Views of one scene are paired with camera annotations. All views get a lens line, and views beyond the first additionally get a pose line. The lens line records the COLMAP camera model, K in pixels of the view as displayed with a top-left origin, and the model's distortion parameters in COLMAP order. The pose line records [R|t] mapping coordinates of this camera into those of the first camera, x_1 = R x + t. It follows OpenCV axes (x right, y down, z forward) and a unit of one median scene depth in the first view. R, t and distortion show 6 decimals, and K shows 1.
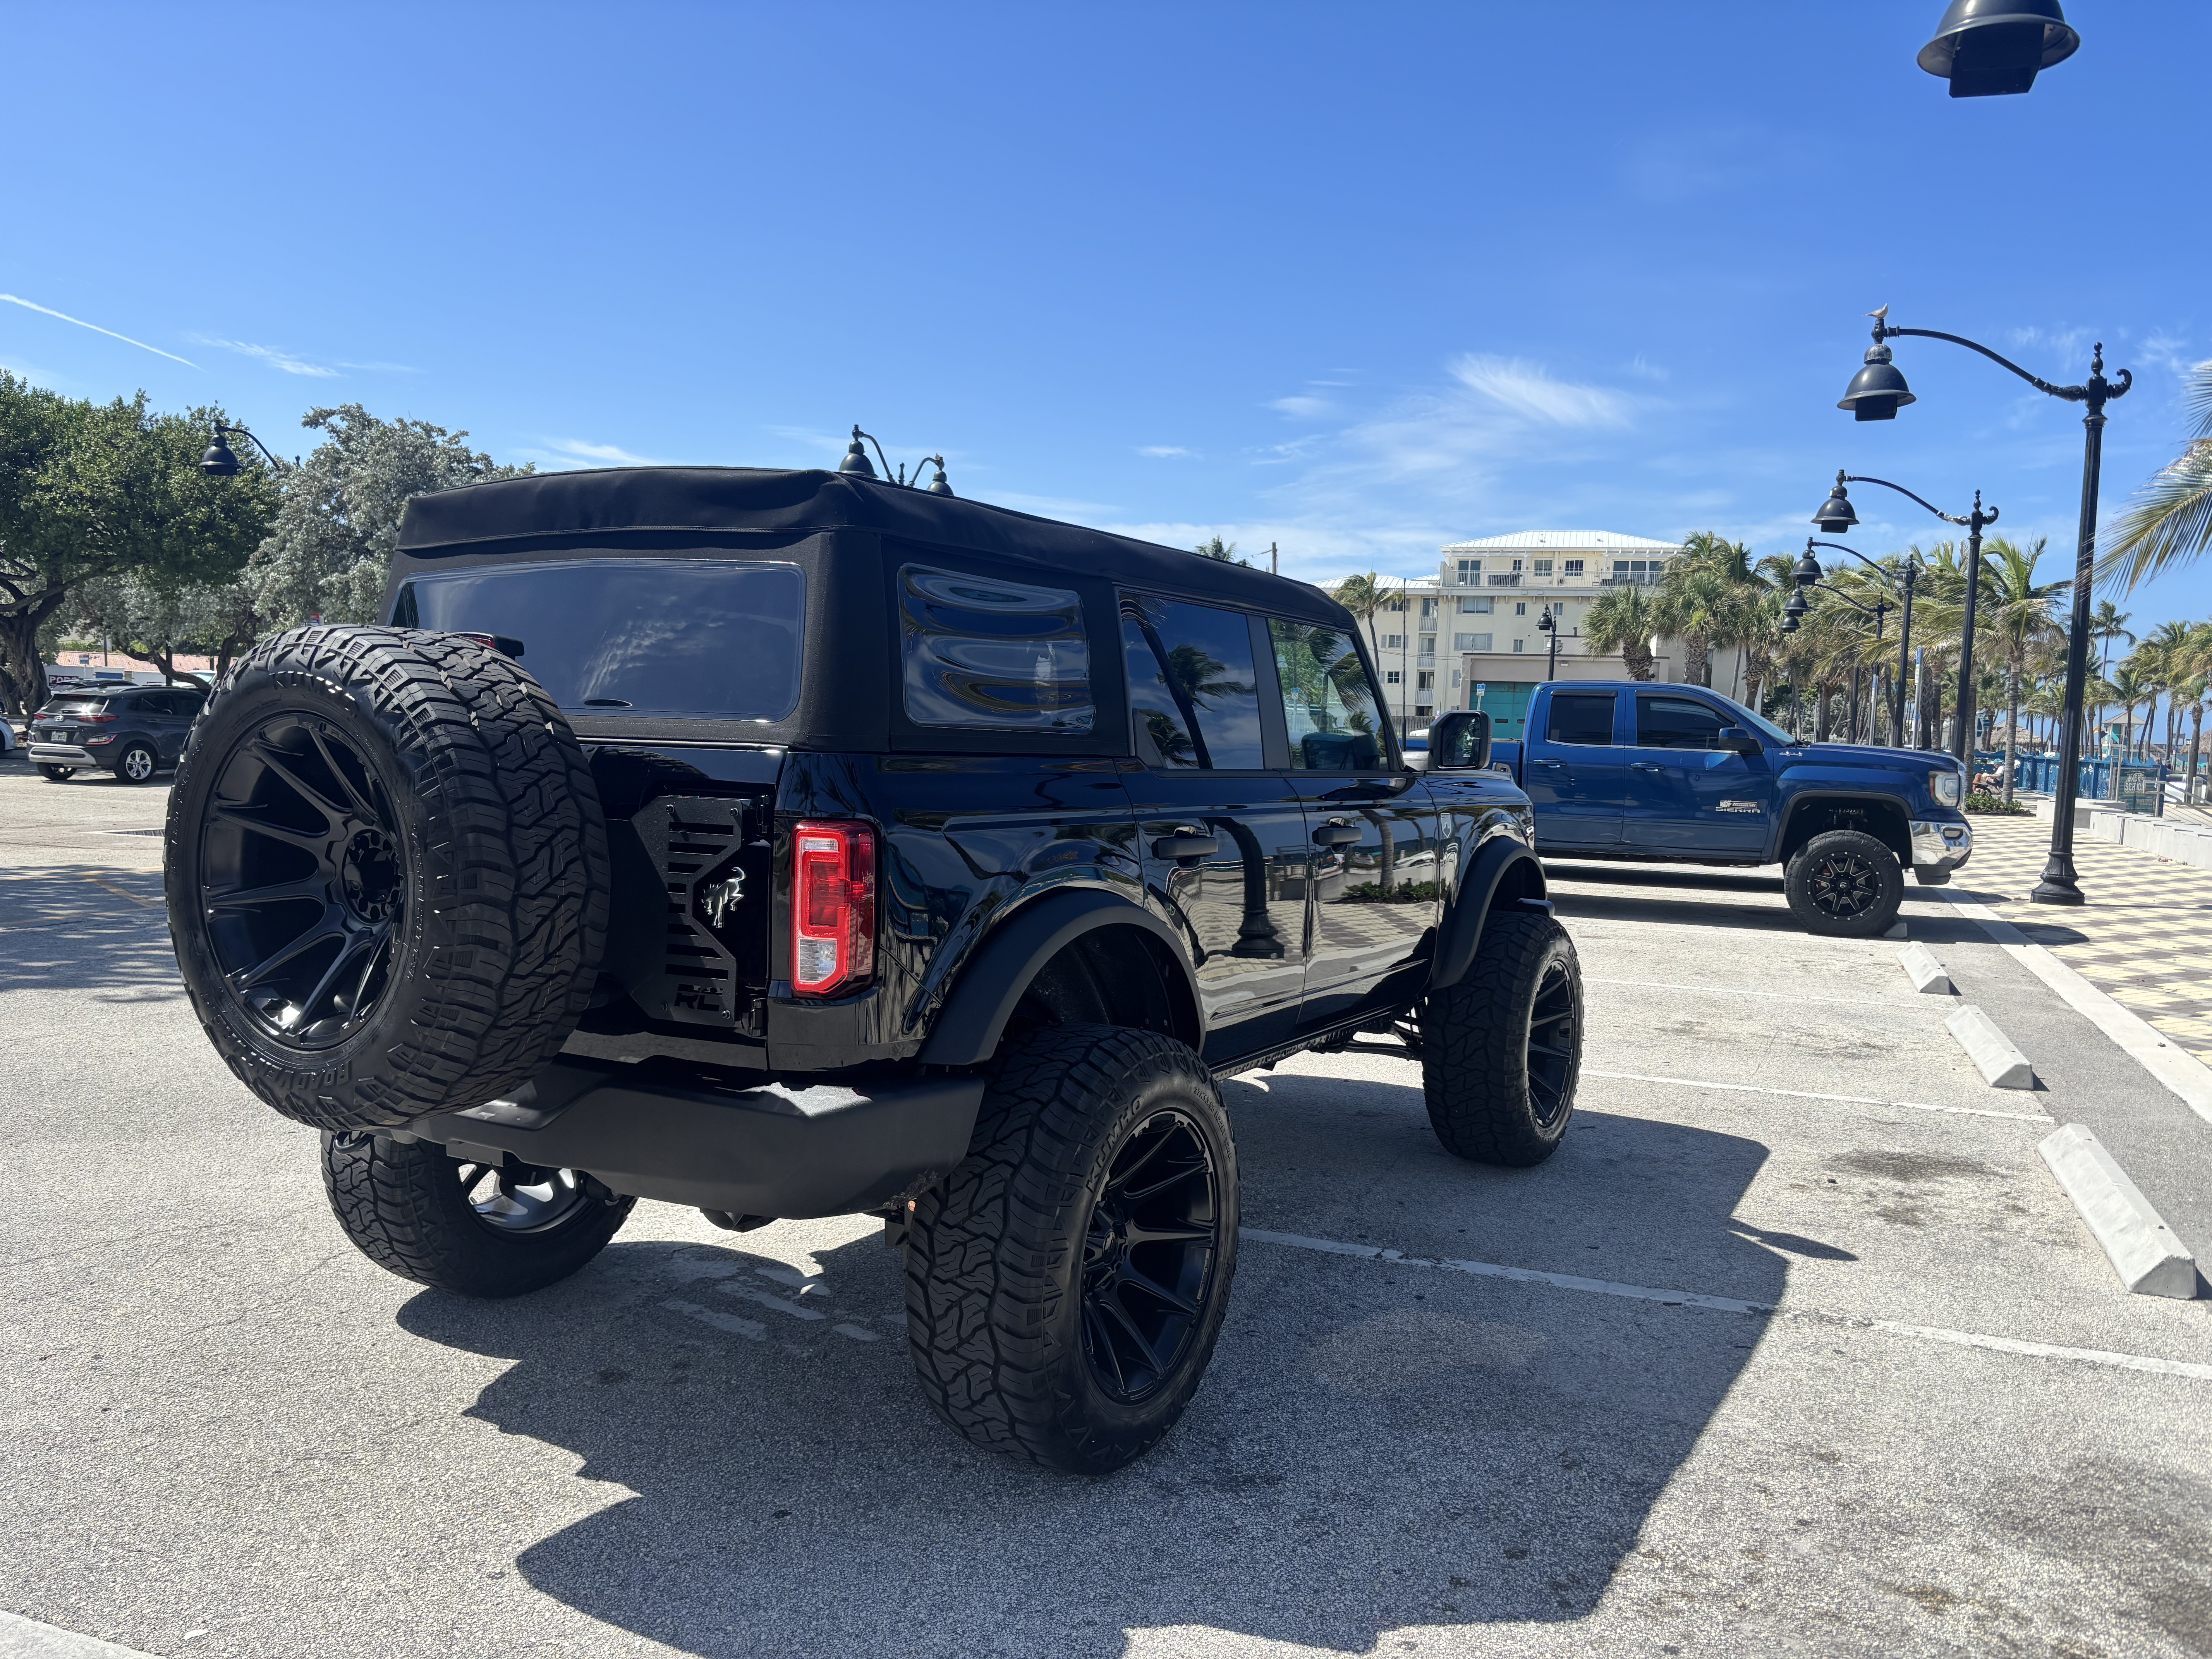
lens RADIAL K [[1651.1, 0, 1113.6], [0, 1651.1, 886.3], [0, 0, 1]] dist [0.048718, -0.063244]
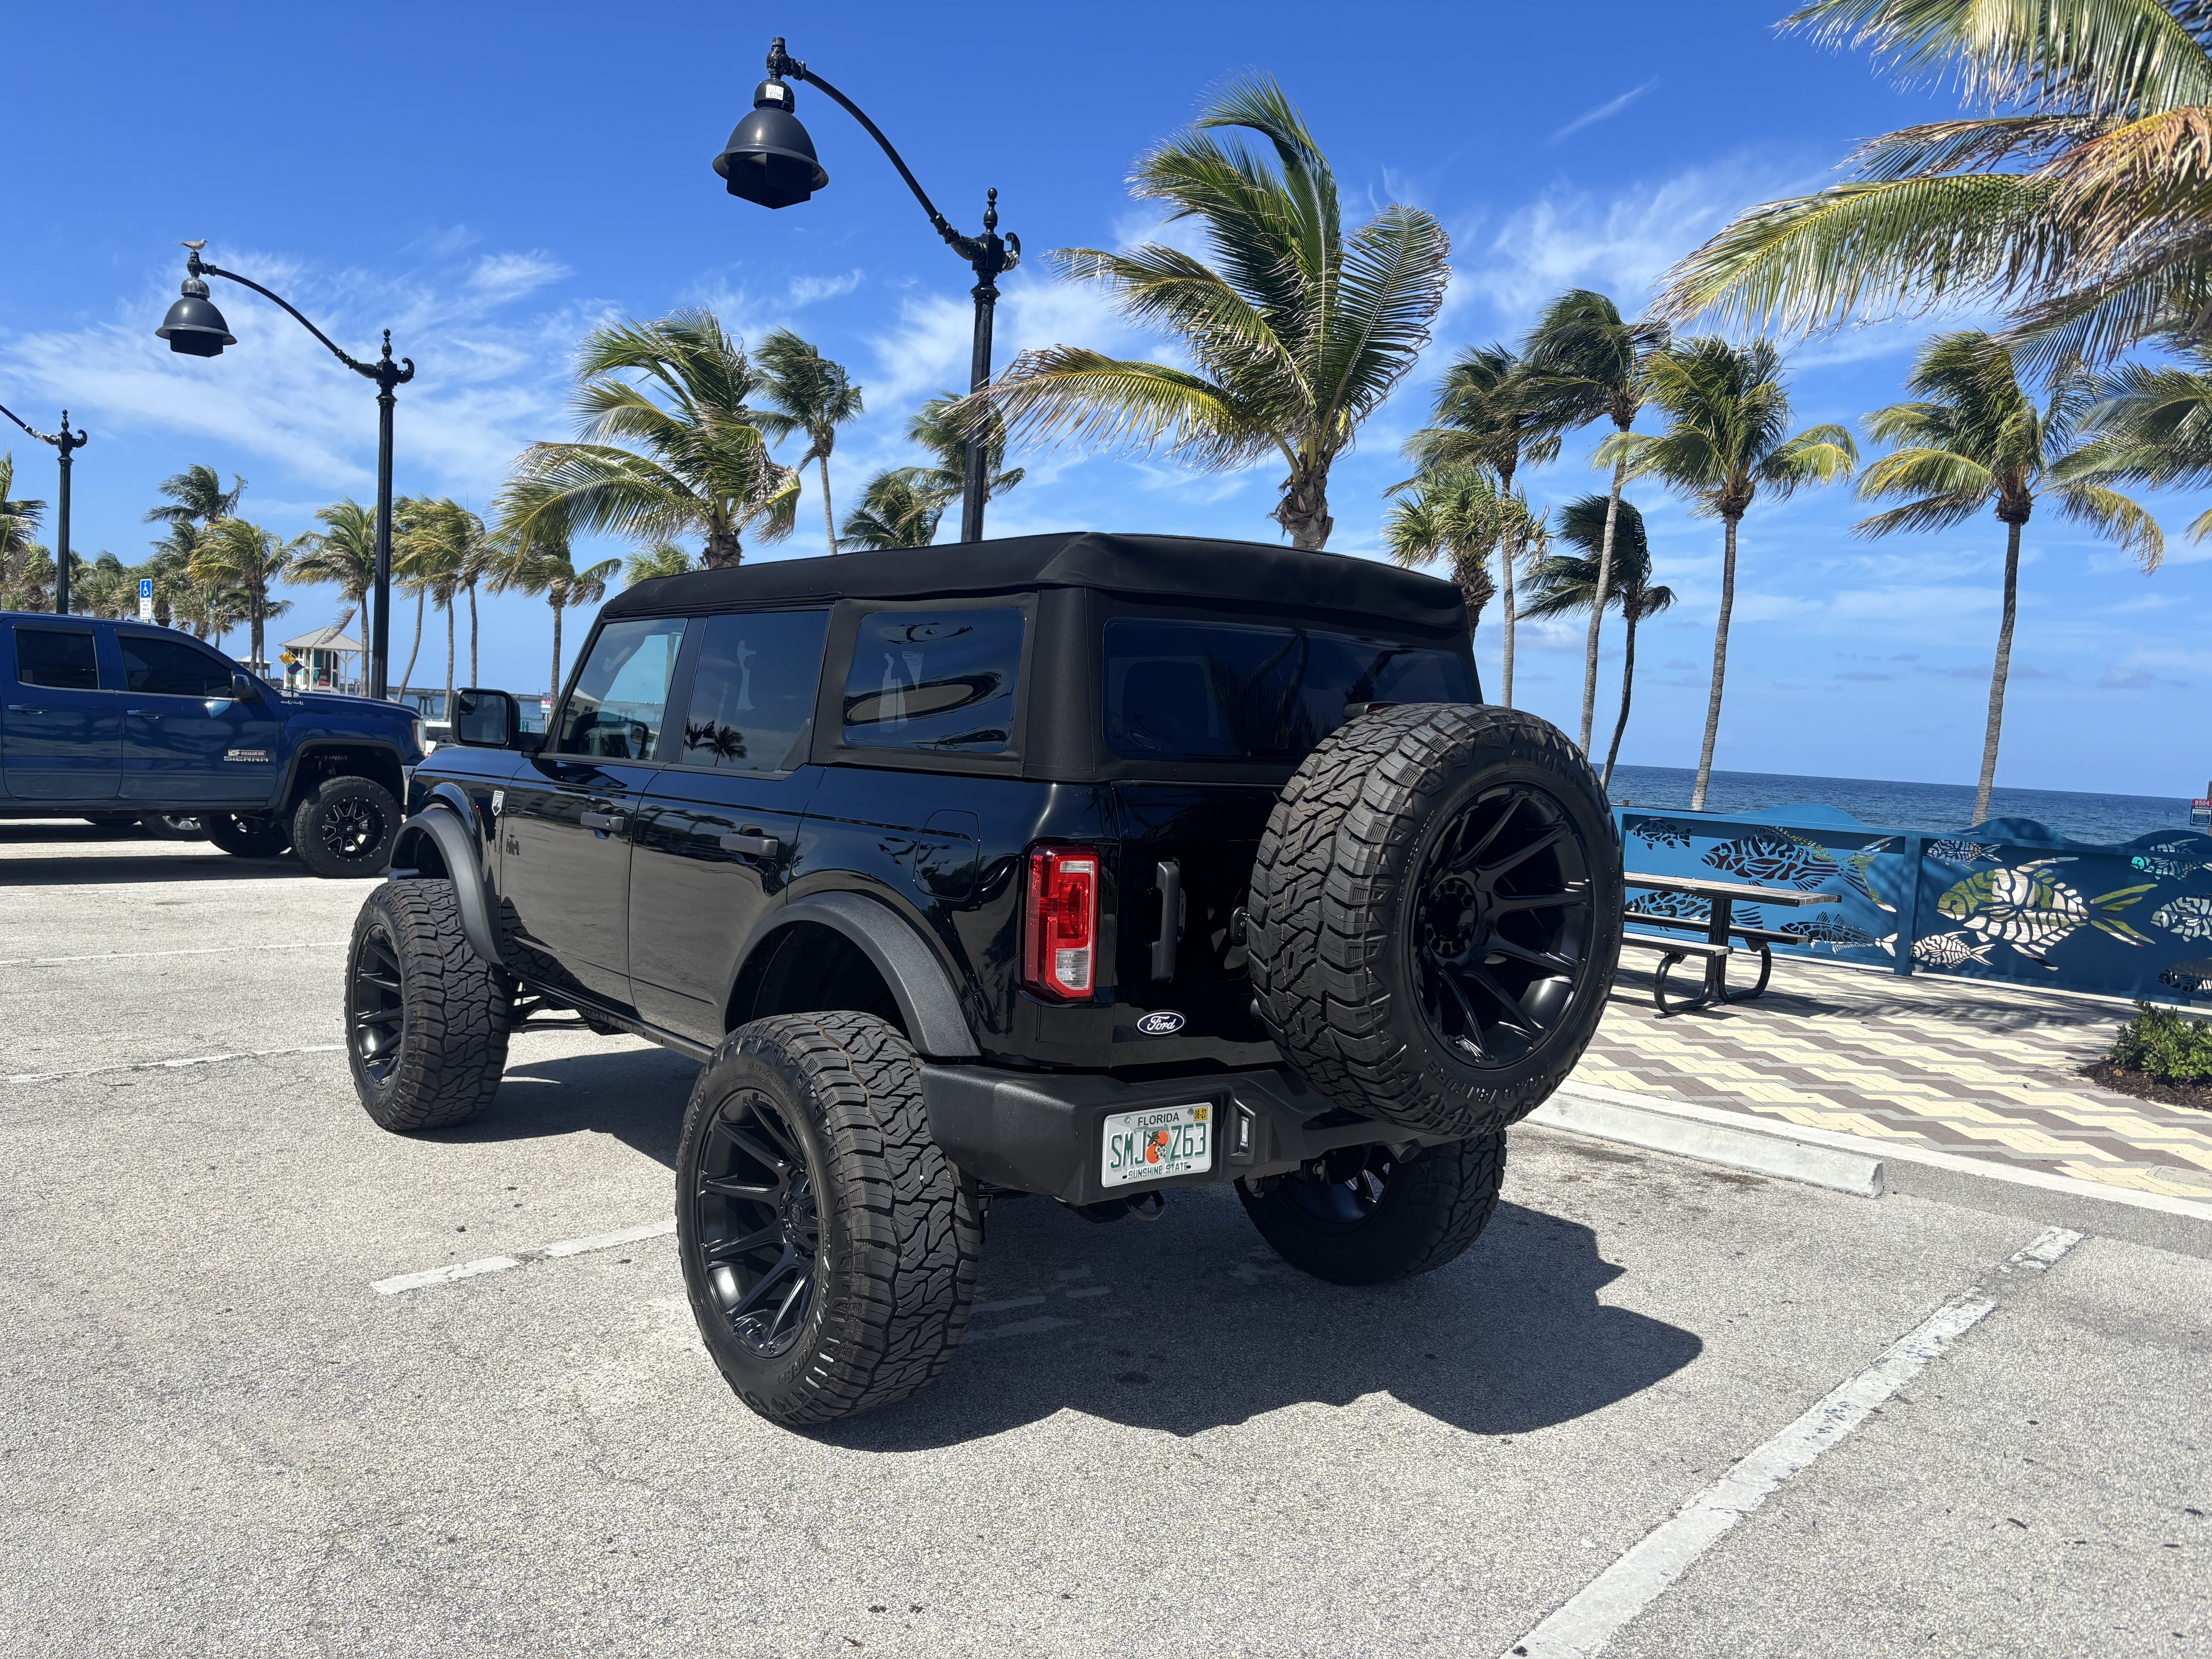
lens RADIAL K [[1666.5, 0, 1095.7], [0, 1666.5, 874.3], [0, 0, 1]] dist [0.015958, -0.002736]
pose [[0.357424, -0.089875, 0.929608, -0.312578], [0.047825, 0.995814, 0.077888, -0.026716], [-0.932717, 0.016619, 0.360226, 0.156054]]
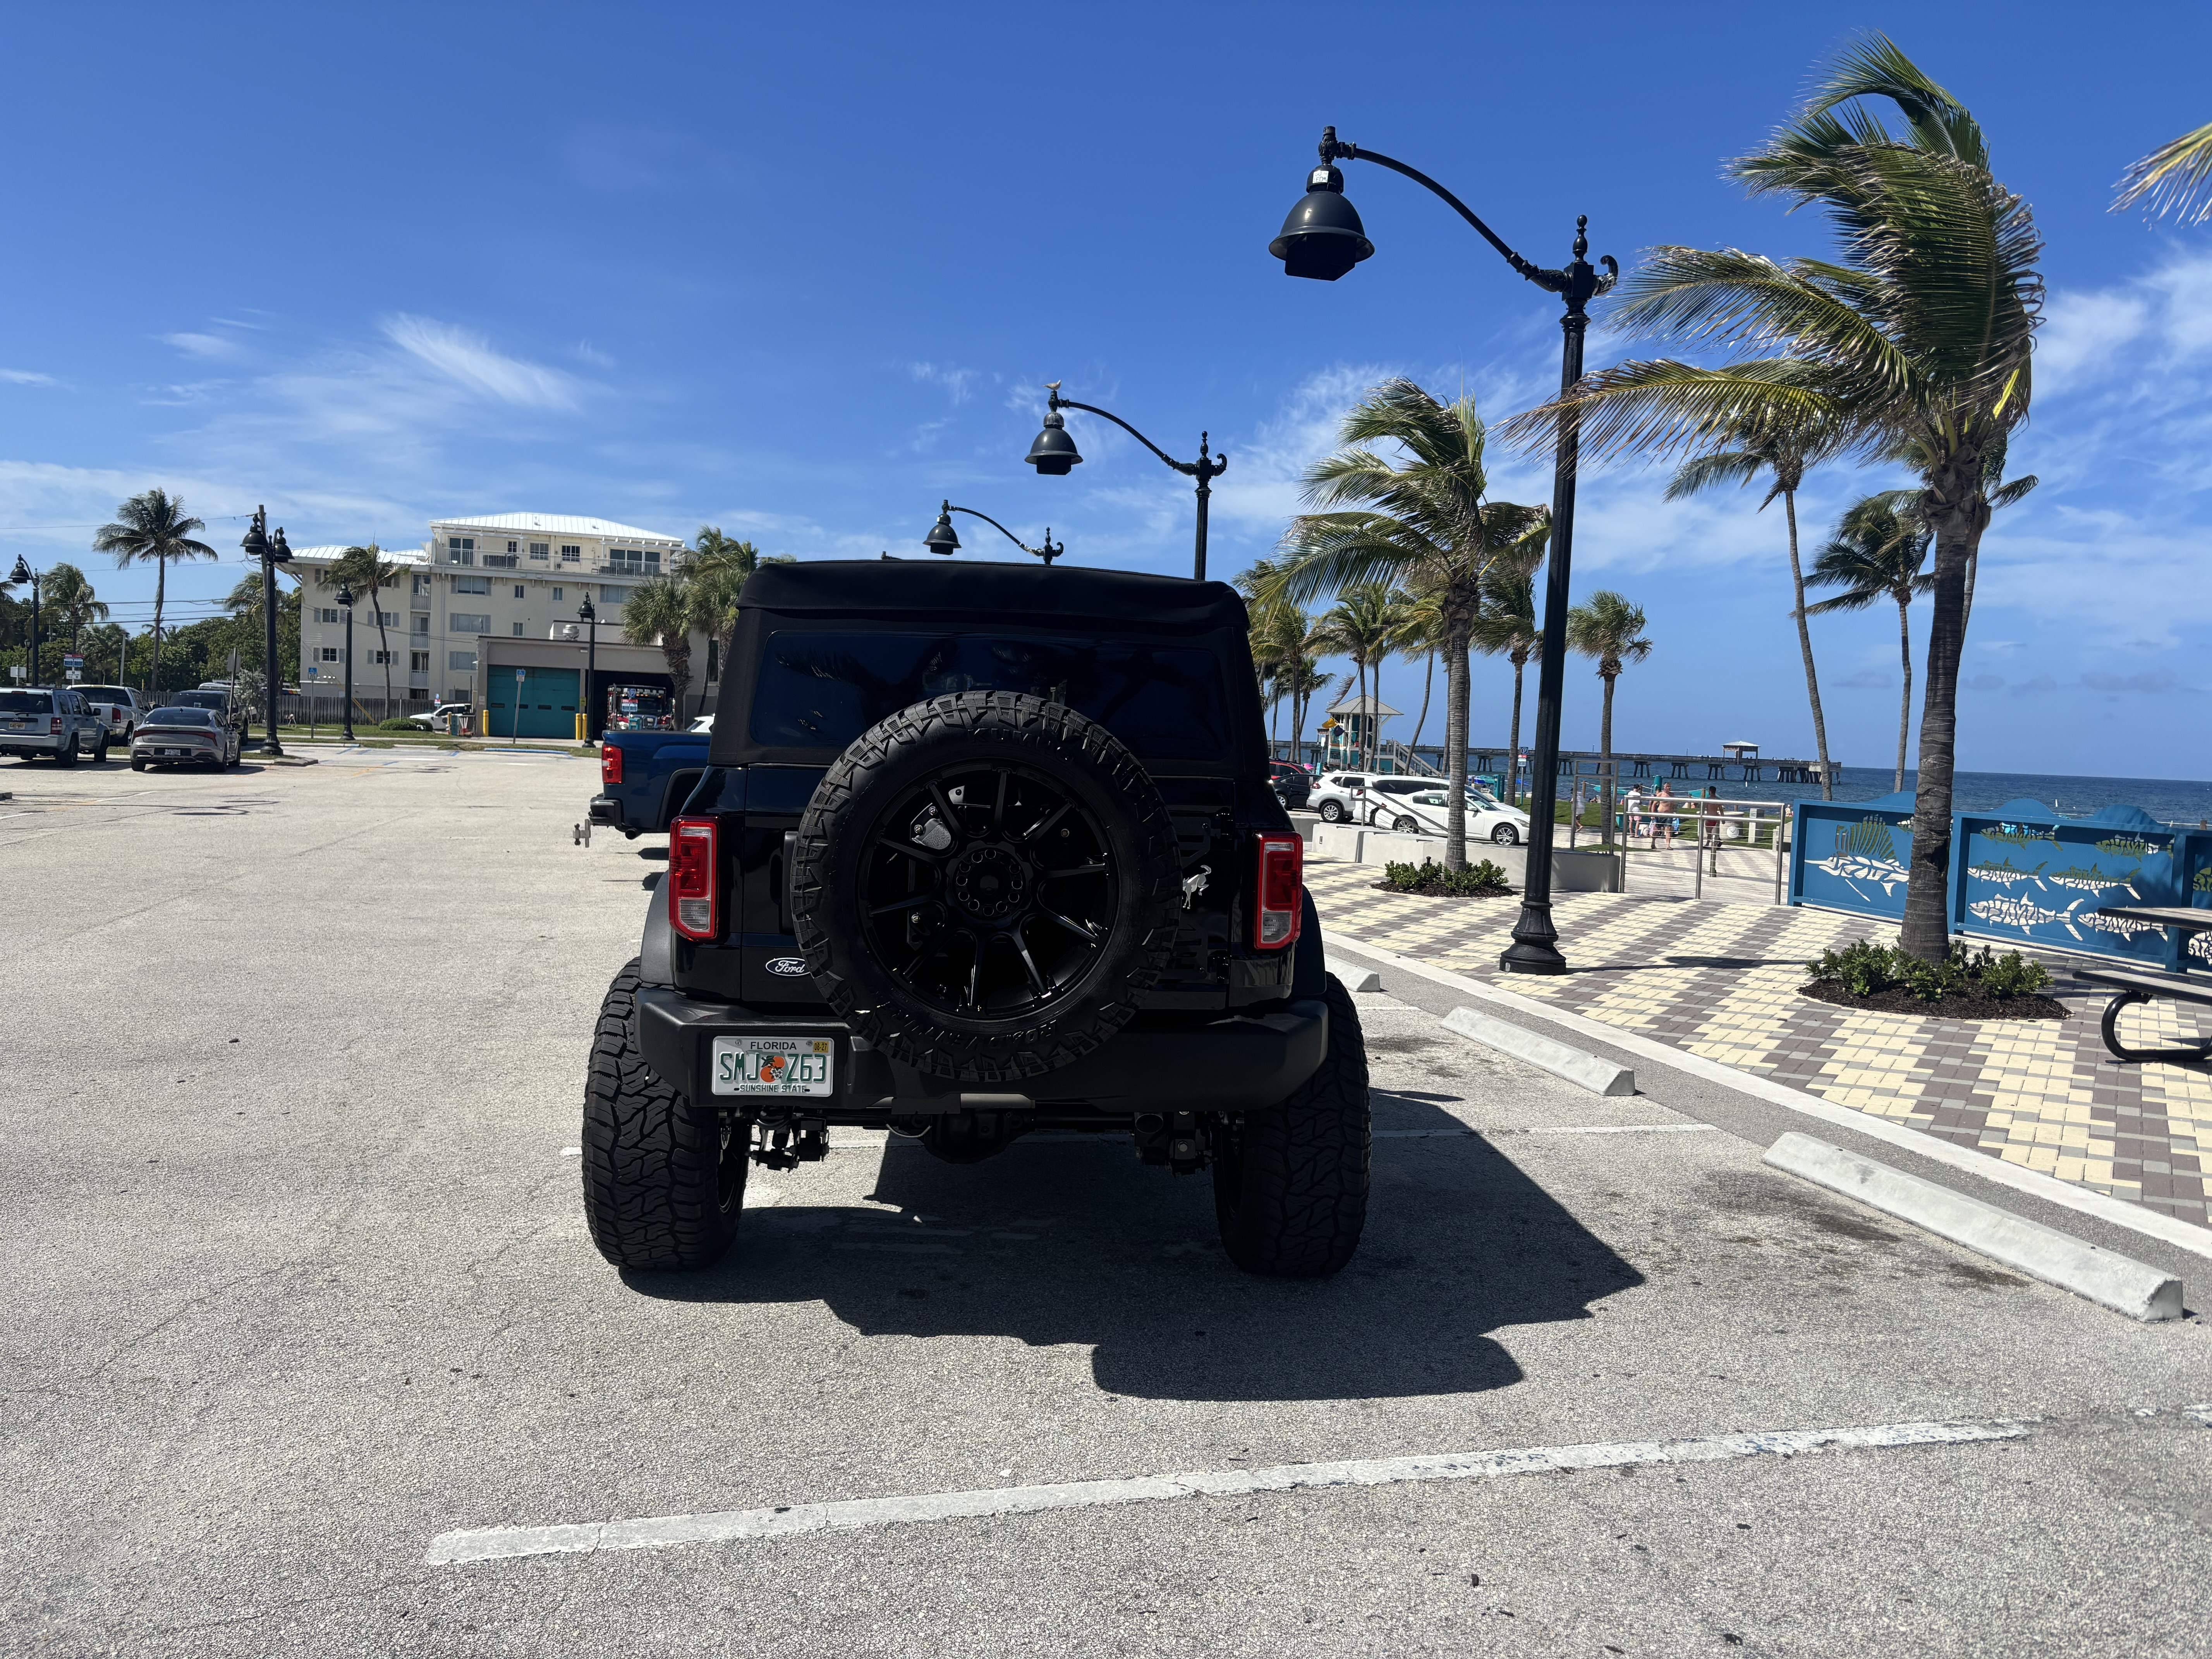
lens RADIAL K [[1664.8, 0, 1104.5], [0, 1664.8, 857.1], [0, 0, 1]] dist [0.019102, -0.008812]
pose [[0.827144, -0.040430, 0.560534, -0.210839], [0.045459, 0.998954, 0.004972, -0.005677], [-0.560149, 0.021369, 0.828116, -0.022743]]
